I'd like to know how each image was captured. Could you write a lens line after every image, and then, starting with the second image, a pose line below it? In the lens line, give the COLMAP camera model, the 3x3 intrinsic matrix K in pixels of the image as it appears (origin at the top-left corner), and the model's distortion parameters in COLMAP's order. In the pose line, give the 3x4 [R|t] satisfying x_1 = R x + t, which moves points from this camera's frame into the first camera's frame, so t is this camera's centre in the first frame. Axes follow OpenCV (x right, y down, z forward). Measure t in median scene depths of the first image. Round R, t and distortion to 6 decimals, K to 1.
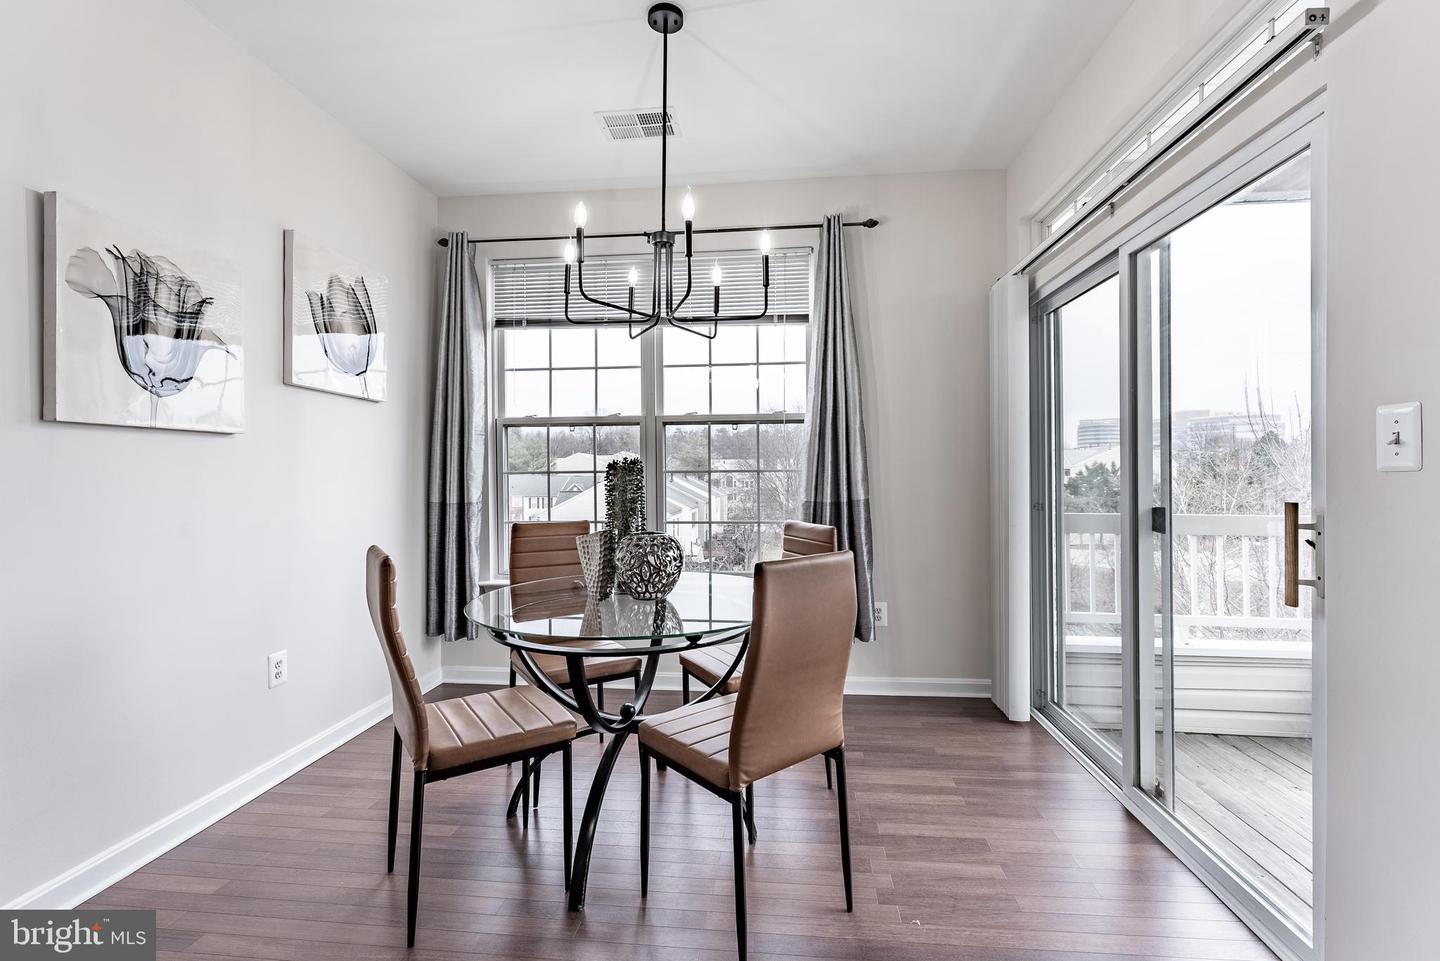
lens RADIAL K [[658.4, 0, 720.0], [0, 658.4, 480.5], [0, 0, 1]] dist [-0.003514, -0.000265]
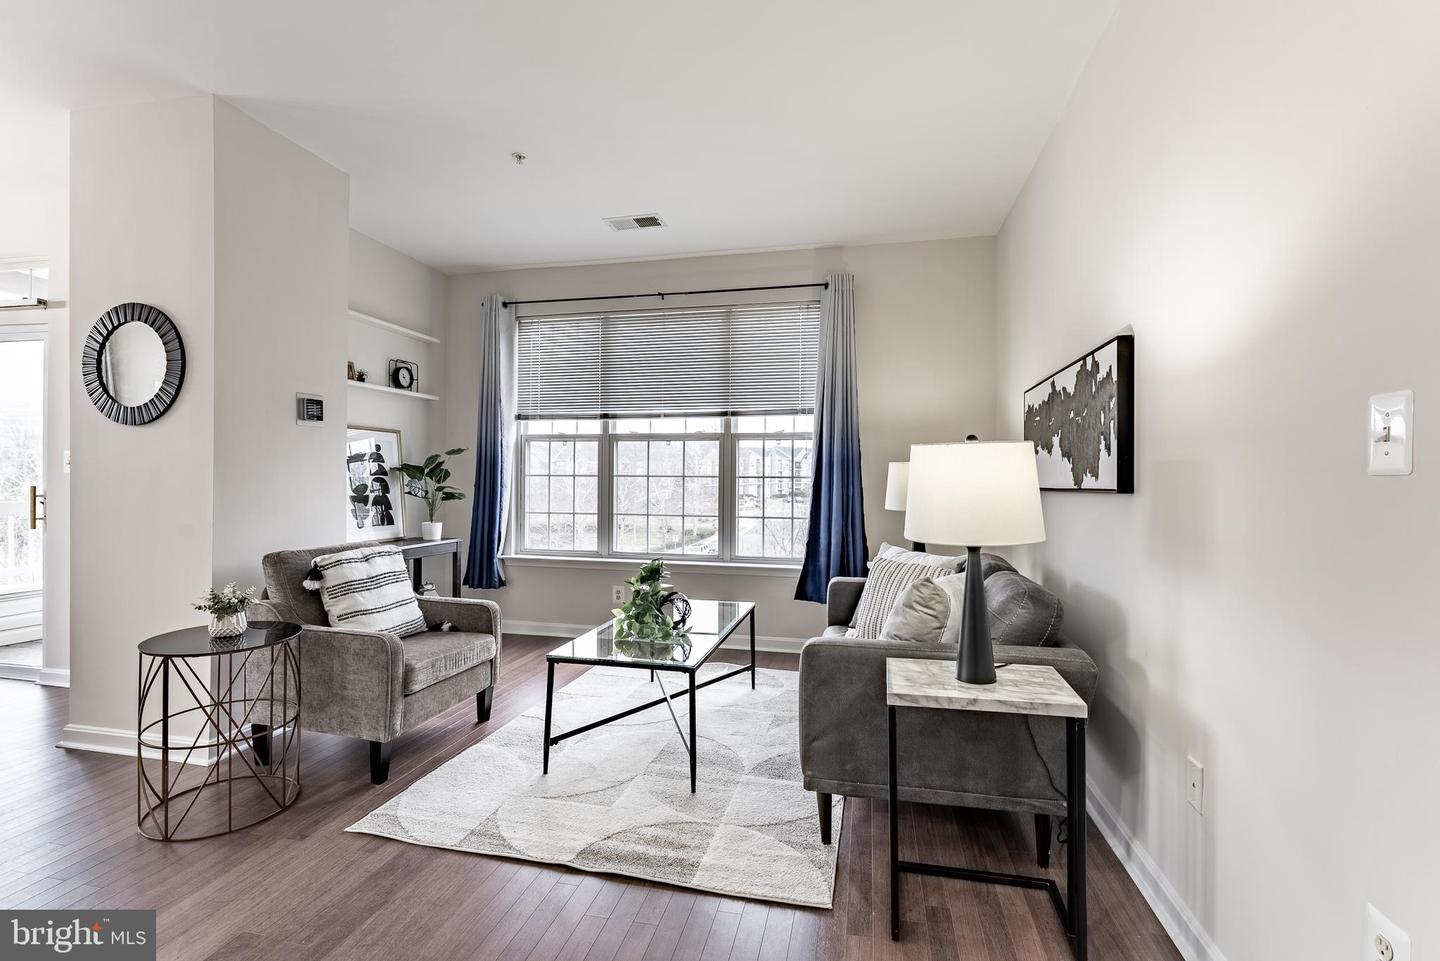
lens RADIAL K [[665.2, 0, 746.9], [0, 665.2, 479.6], [0, 0, 1]] dist [-0.002878, -0.000644]
pose [[0.112130, 0.005569, 0.993678, -0.688899], [-0.000181, 0.999984, -0.005584, 0.012283], [-0.993694, 0.000446, 0.112129, -1.031684]]
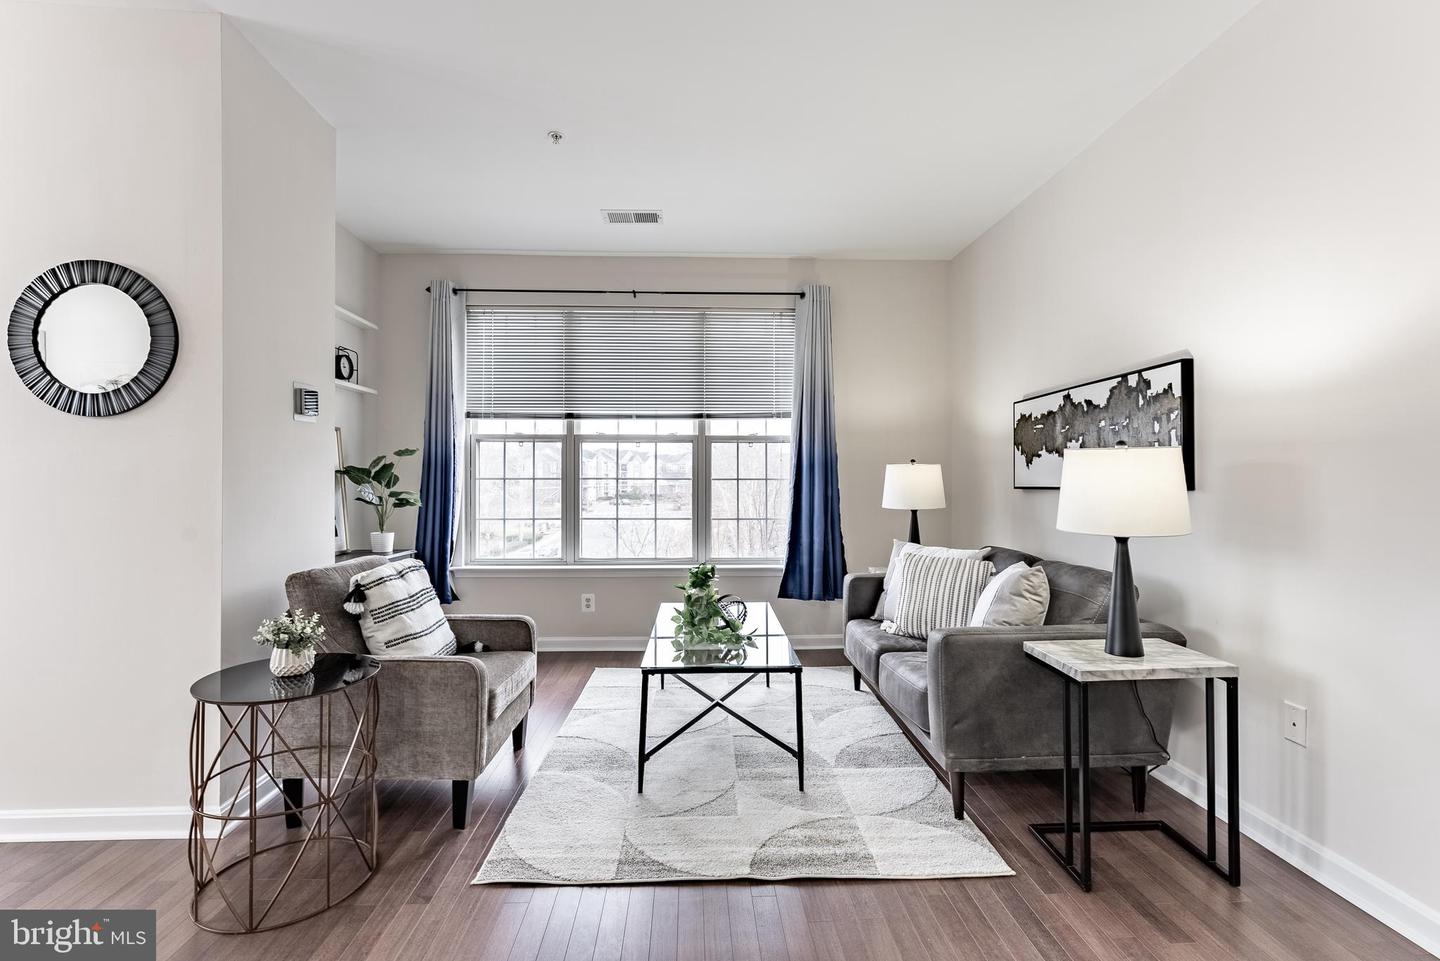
lens RADIAL K [[656.5, 0, 739.6], [0, 656.5, 480.3], [0, 0, 1]] dist [-0.002946, -0.000337]
pose [[-0.154501, 0.007733, 0.987962, -0.678154], [0.007781, 0.999948, -0.006610, 0.010708], [-0.987962, 0.006666, -0.154553, -0.620380]]
